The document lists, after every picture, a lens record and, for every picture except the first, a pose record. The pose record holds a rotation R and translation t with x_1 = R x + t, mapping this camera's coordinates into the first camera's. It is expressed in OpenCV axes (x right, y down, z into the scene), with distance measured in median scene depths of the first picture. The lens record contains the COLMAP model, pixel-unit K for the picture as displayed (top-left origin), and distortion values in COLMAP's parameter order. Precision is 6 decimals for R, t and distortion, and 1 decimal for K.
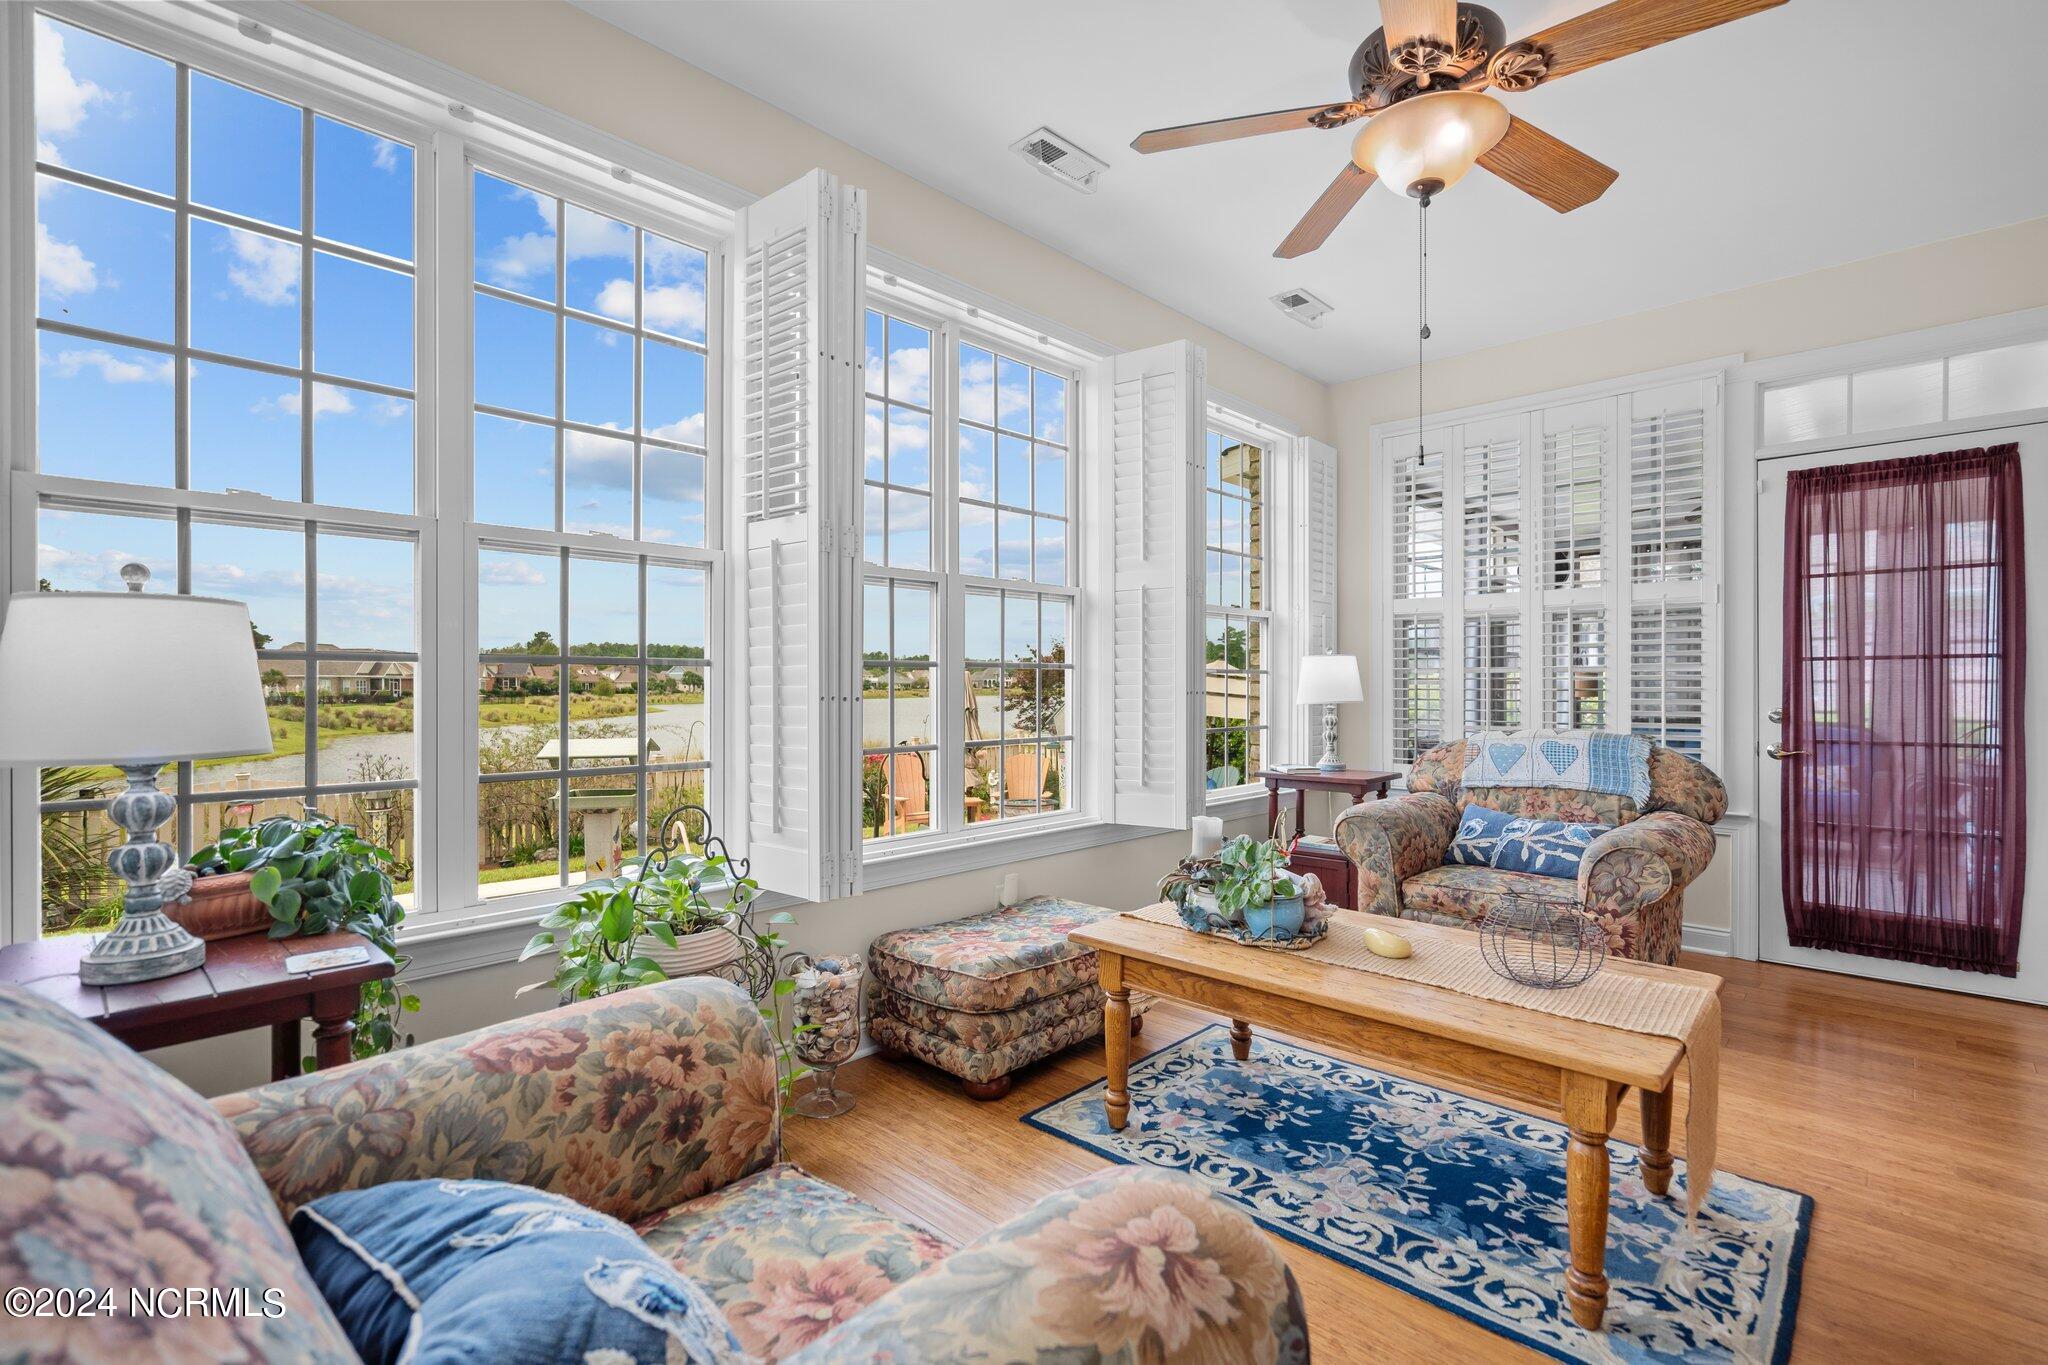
lens RADIAL K [[927.1, 0, 1020.0], [0, 927.1, 683.9], [0, 0, 1]] dist [0.000078, 0.000111]
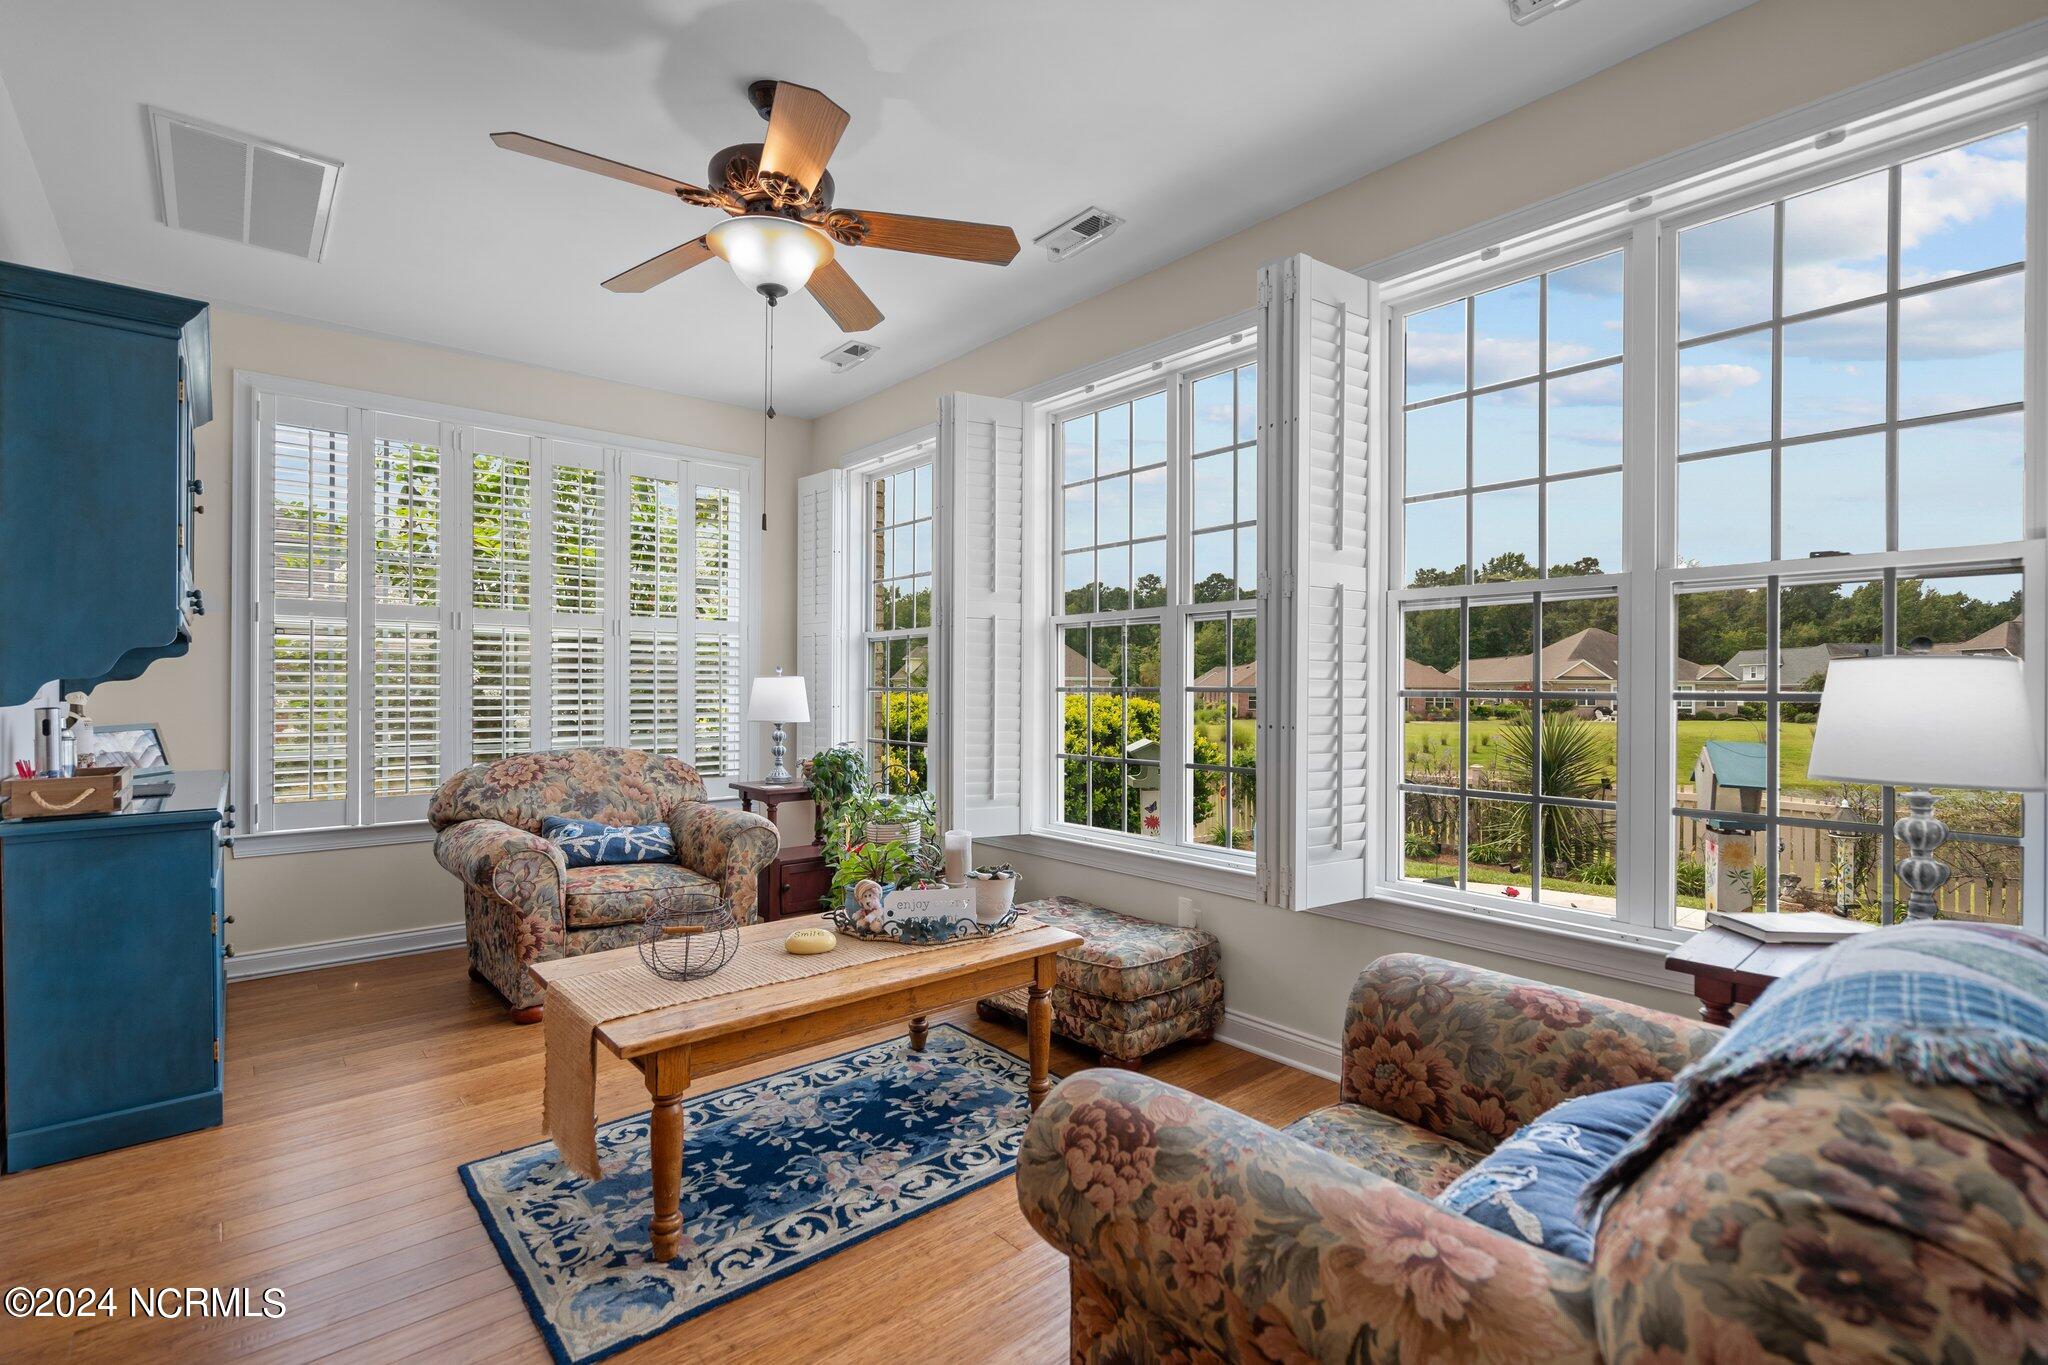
lens RADIAL K [[927.1, 0, 1020.0], [0, 927.1, 683.9], [0, 0, 1]] dist [0.000078, 0.000111]
pose [[-0.094243, -0.004081, -0.995541, 1.534167], [-0.004189, 0.999984, -0.003703, -0.034269], [0.995540, 0.003821, -0.094258, 1.391301]]
